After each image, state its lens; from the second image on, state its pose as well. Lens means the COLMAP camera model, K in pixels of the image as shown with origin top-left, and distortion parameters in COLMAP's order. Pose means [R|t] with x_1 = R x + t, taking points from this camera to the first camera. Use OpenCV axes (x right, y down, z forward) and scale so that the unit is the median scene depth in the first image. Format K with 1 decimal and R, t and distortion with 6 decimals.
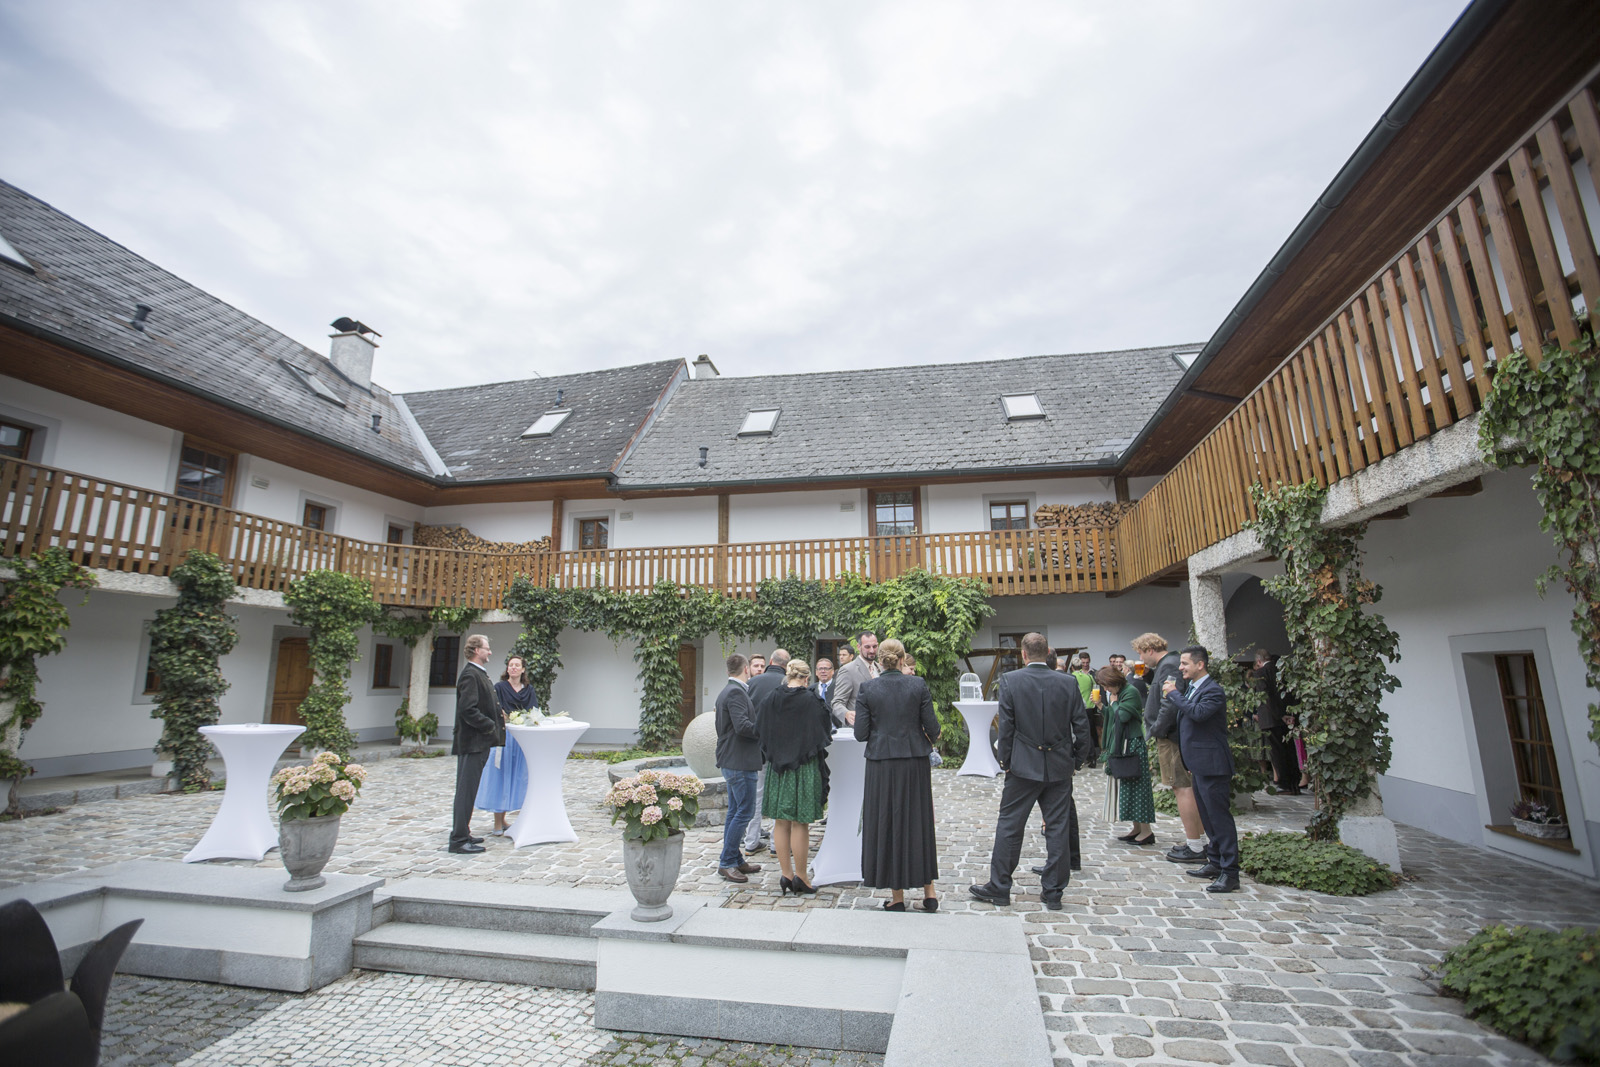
lens RADIAL K [[747.6, 0, 800.0], [0, 747.6, 533.5], [0, 0, 1]] dist [-0.034732, 0.022339]
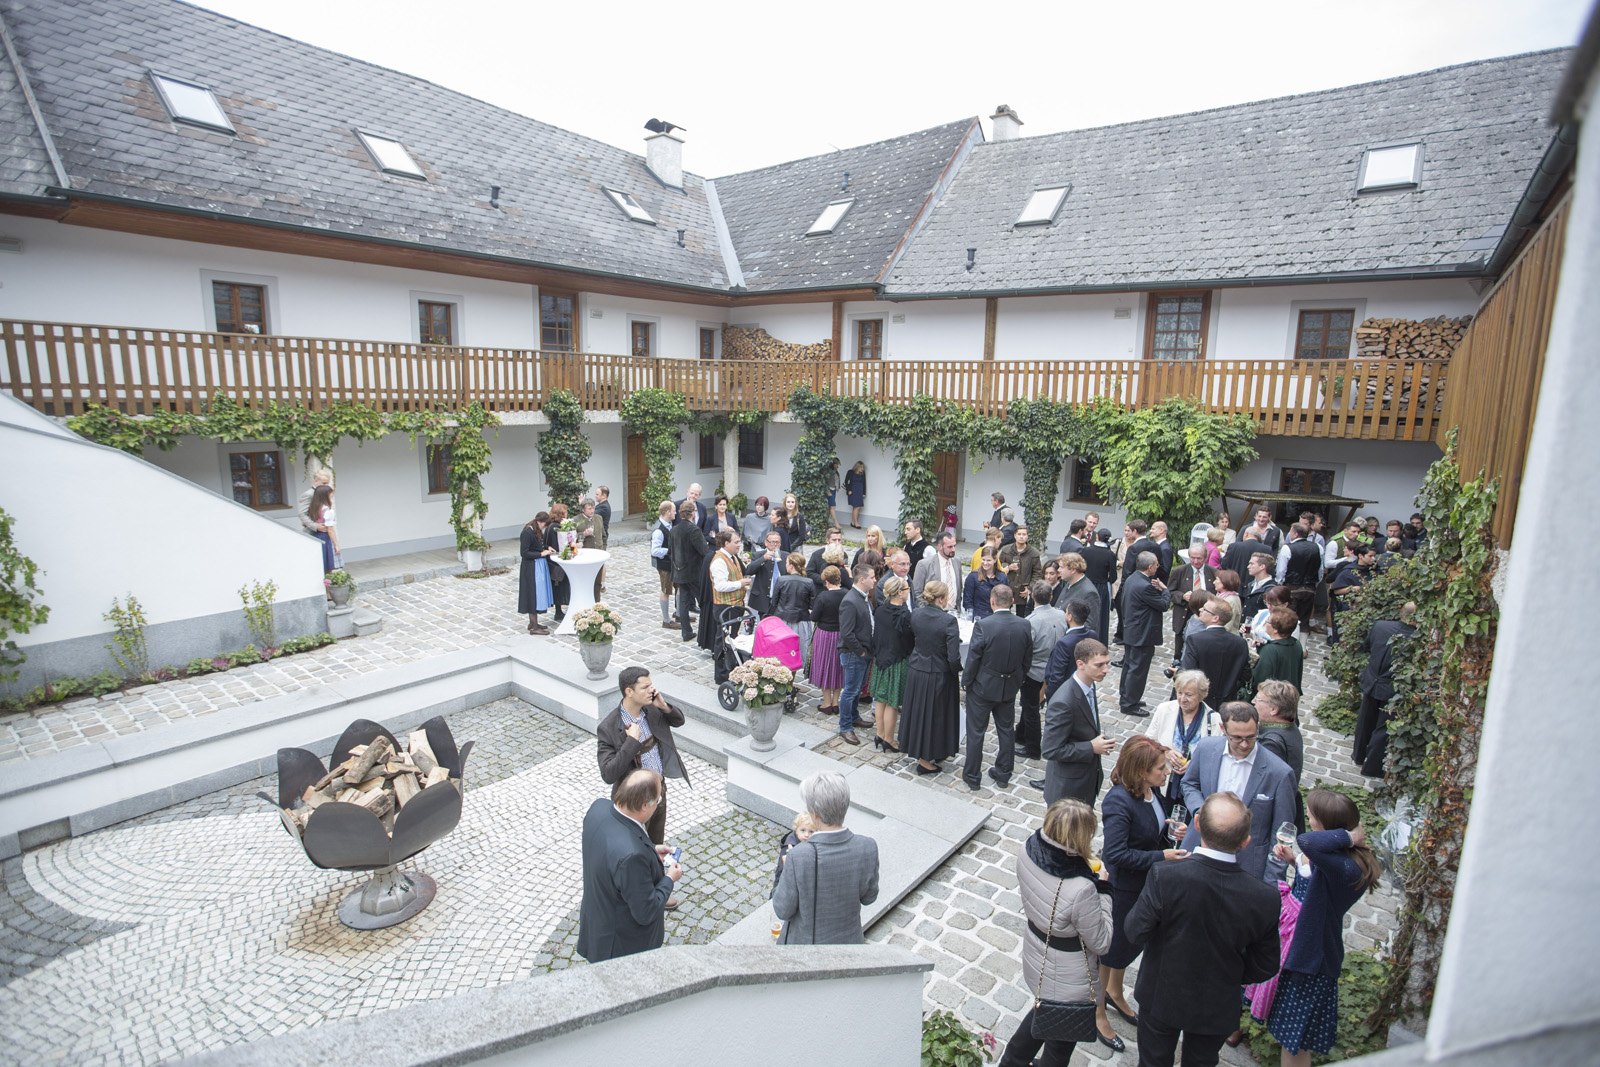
lens RADIAL K [[787.3, 0, 800.0], [0, 787.3, 533.5], [0, 0, 1]] dist [0.002459, 0.001094]
pose [[0.896519, 0.106913, -0.429910, 0.165283], [0.050972, 0.939101, 0.339839, -0.141792], [0.440062, -0.326585, 0.836473, -0.065966]]
